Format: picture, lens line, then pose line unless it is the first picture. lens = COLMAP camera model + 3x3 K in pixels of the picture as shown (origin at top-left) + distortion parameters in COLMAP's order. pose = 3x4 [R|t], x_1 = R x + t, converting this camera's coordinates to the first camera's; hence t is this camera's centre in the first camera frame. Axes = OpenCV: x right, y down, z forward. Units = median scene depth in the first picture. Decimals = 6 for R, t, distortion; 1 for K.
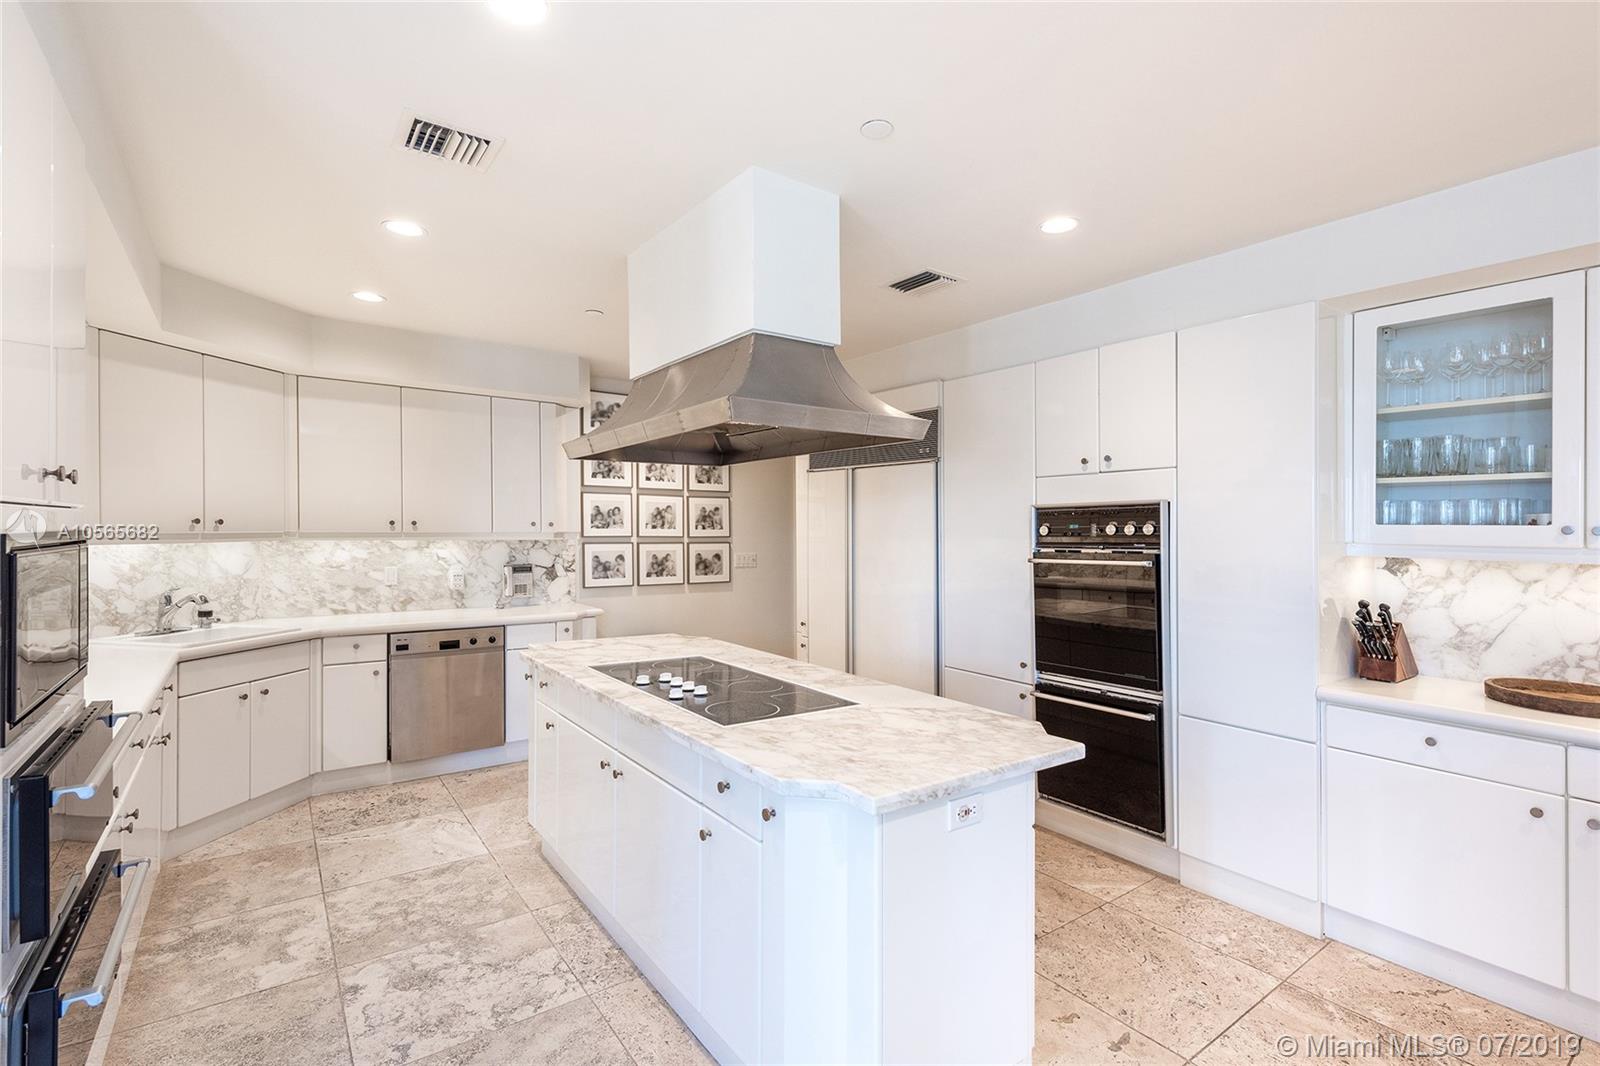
lens RADIAL K [[749.0, 0, 797.8], [0, 749.0, 535.1], [0, 0, 1]] dist [0.002804, -0.000297]
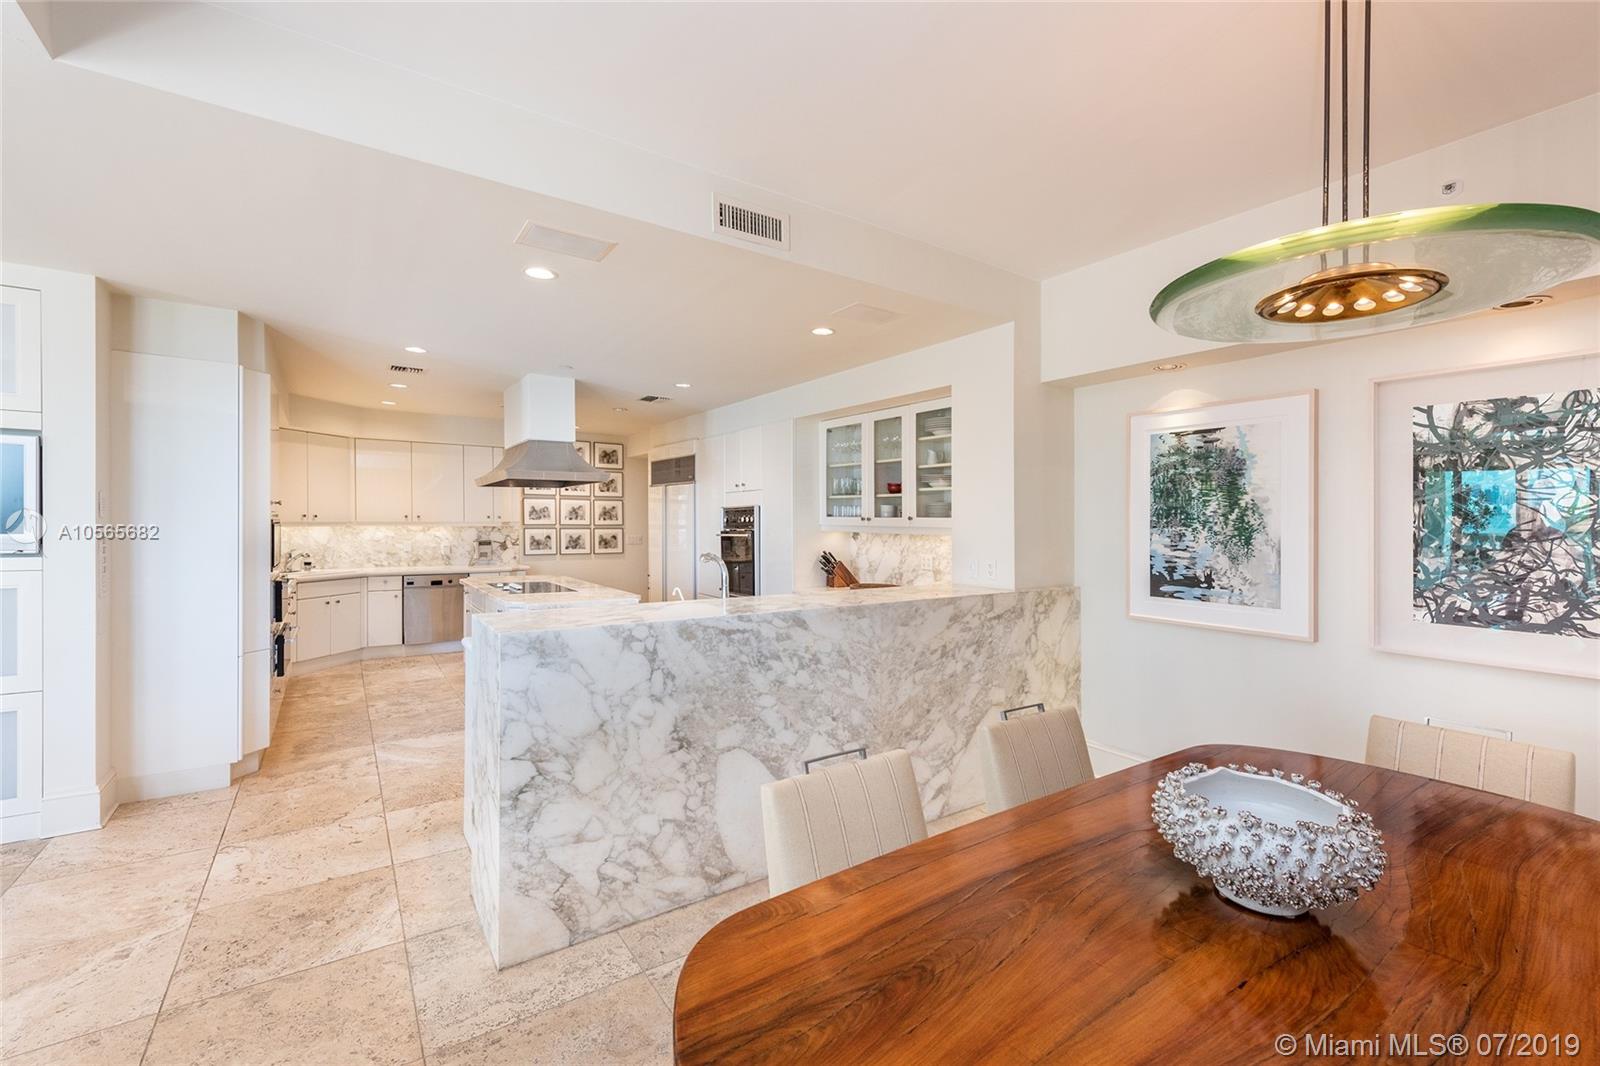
lens RADIAL K [[689.8, 0, 805.7], [0, 689.8, 527.1], [0, 0, 1]] dist [-0.002506, 0.000099]
pose [[0.999727, -0.000417, -0.023357, 0.463506], [0.000399, 1.000000, -0.000760, 0.011169], [0.023357, 0.000751, 0.999727, -0.645847]]
